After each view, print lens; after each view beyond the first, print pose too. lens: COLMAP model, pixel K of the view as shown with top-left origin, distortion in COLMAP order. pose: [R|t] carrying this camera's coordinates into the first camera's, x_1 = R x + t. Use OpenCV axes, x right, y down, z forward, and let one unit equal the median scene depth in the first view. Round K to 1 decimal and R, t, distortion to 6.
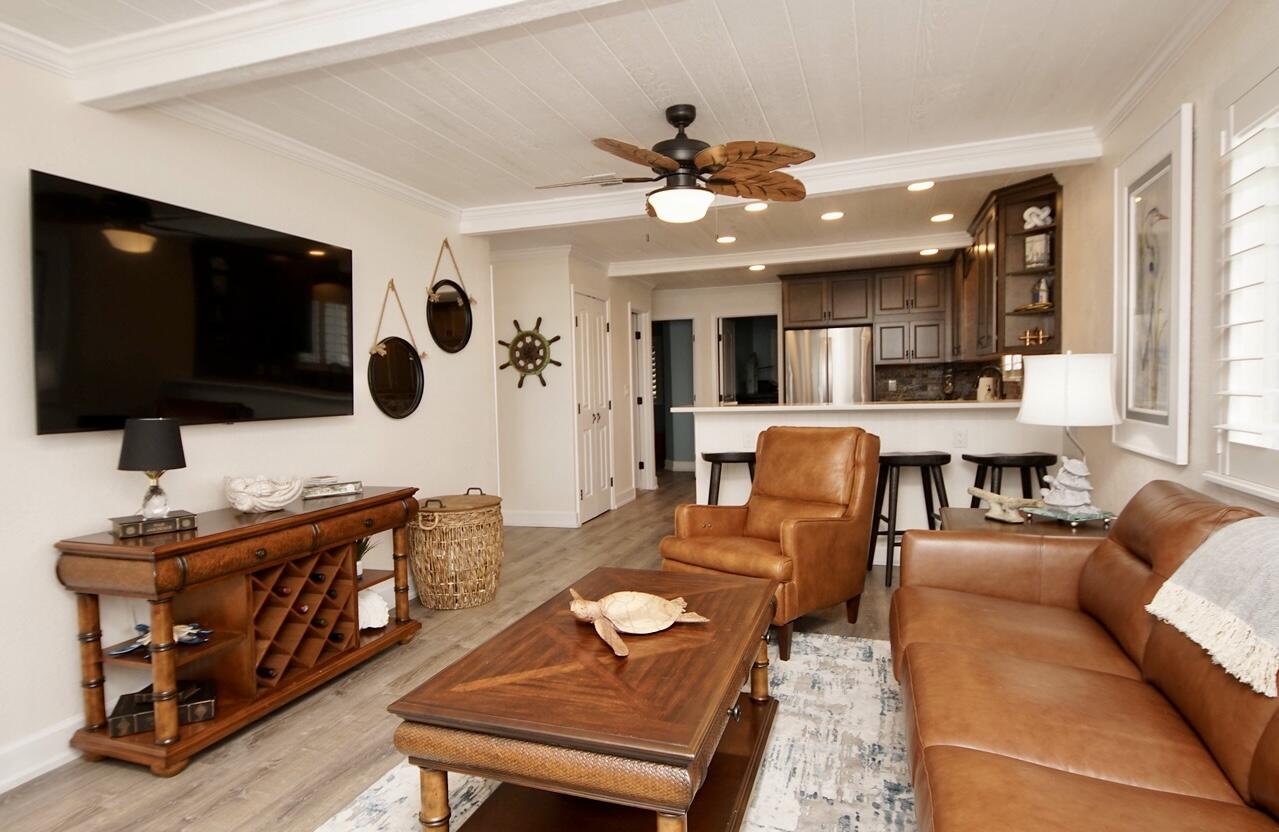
lens RADIAL K [[661.4, 0, 632.7], [0, 661.4, 417.4], [0, 0, 1]] dist [0.002071, 0.000007]
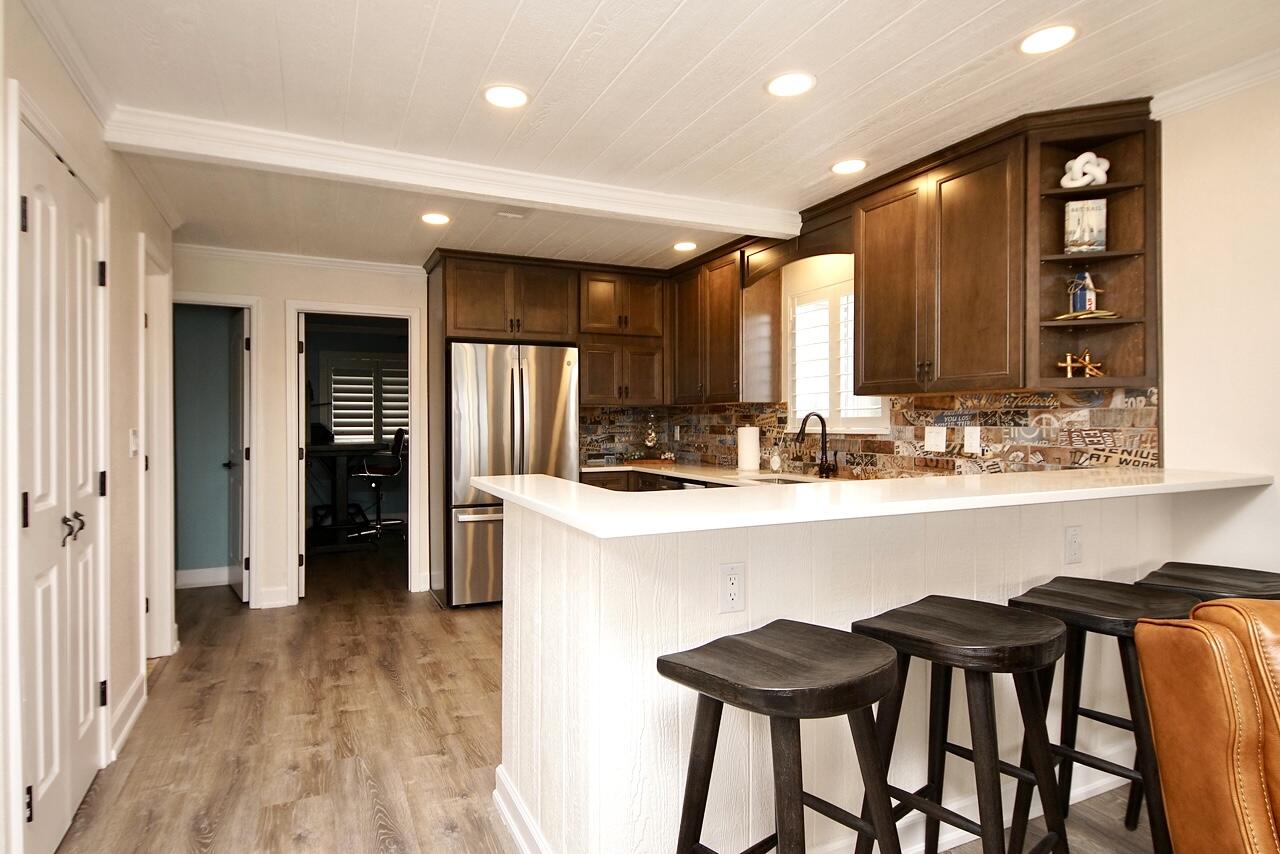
lens RADIAL K [[681.7, 0, 629.7], [0, 681.7, 426.1], [0, 0, 1]] dist [0.015895, -0.021446]
pose [[0.727268, 0.018049, 0.686116, -0.088694], [0.019889, 0.998680, -0.047354, -0.028979], [-0.686065, 0.048085, 0.725949, 0.559802]]
